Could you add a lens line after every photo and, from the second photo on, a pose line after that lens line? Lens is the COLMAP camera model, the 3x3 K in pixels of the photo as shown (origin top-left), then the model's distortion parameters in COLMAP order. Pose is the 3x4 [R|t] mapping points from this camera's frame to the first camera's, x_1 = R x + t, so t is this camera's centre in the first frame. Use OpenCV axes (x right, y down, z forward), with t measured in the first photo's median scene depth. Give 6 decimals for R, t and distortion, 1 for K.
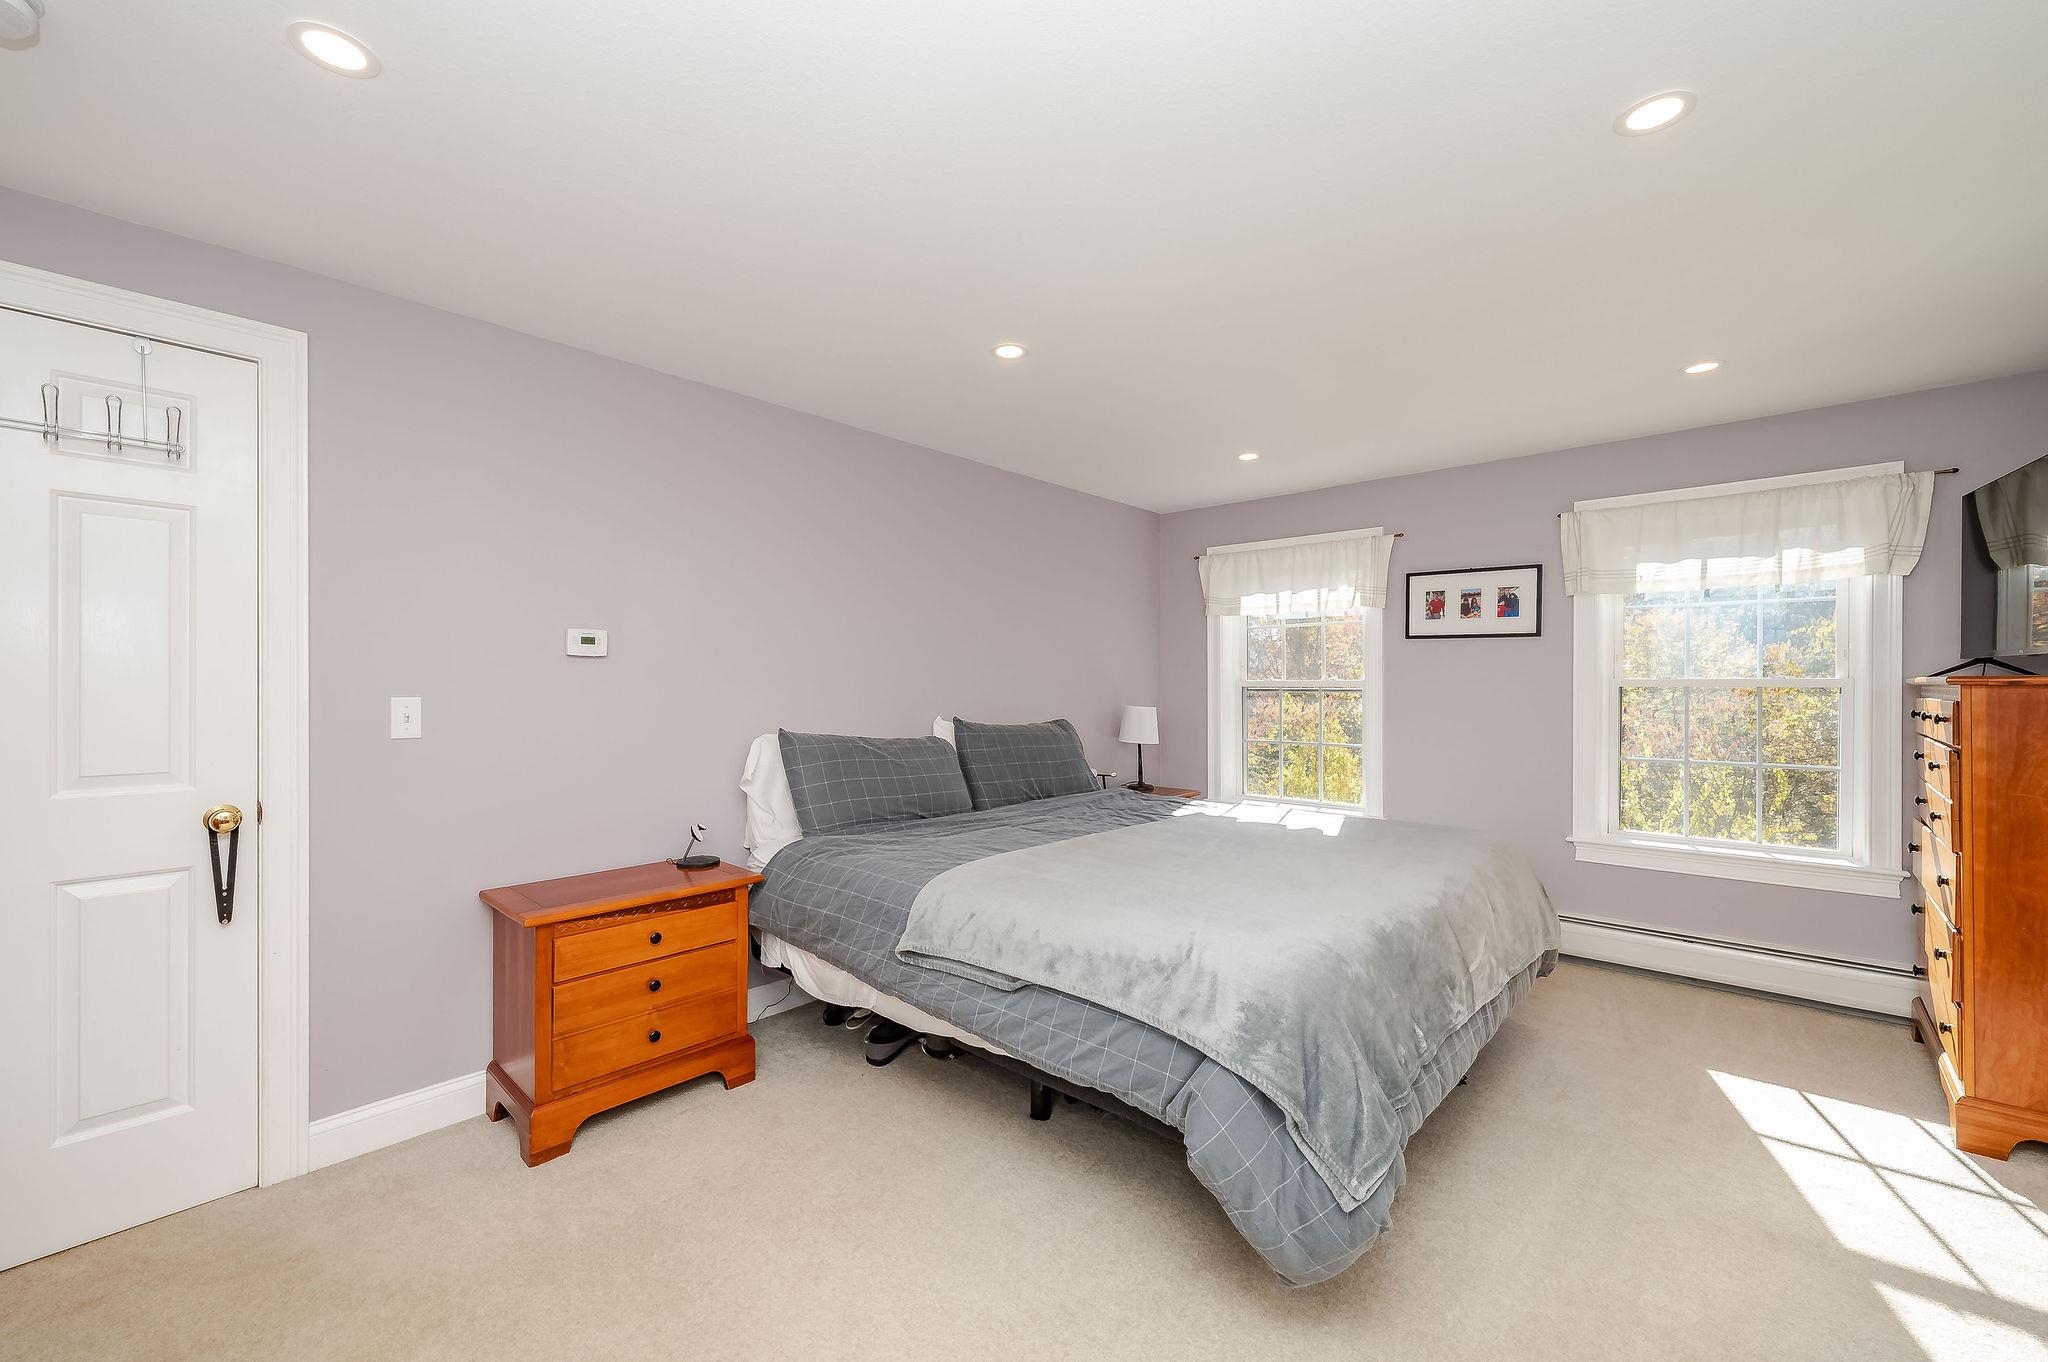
lens RADIAL K [[842.6, 0, 1024.0], [0, 842.6, 681.0], [0, 0, 1]] dist [0.050875, -0.000012]
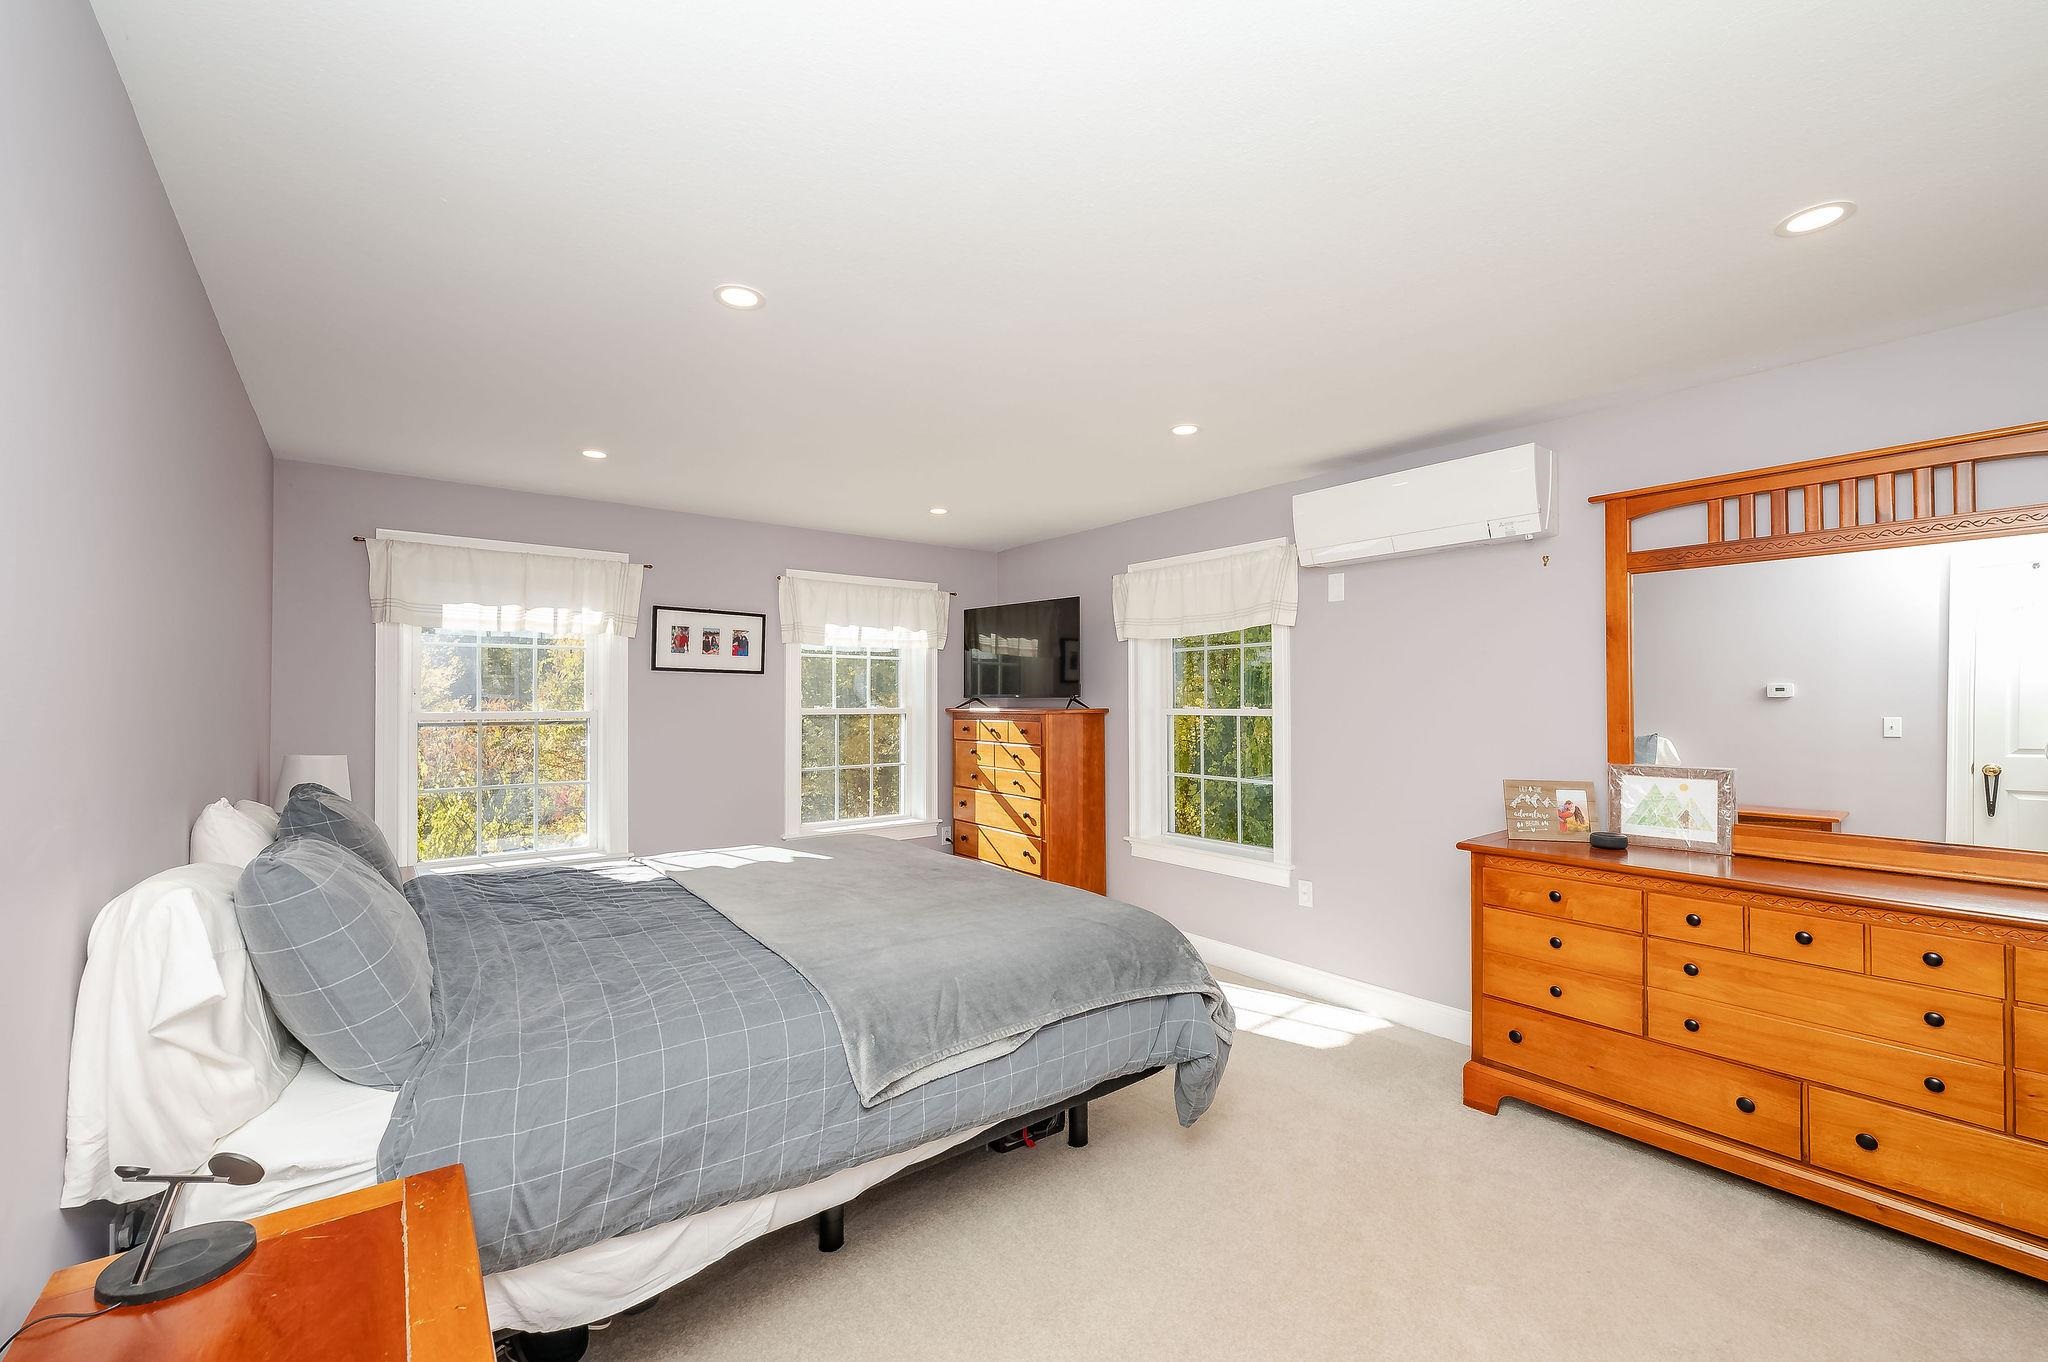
lens RADIAL K [[816.5, 0, 1020.9], [0, 816.5, 695.1], [0, 0, 1]] dist [-0.000552, 0.000017]
pose [[0.174222, 0.011606, 0.984638, -0.455687], [0.011090, 0.999844, -0.013747, -0.001986], [-0.984644, 0.013314, 0.174066, 0.429531]]
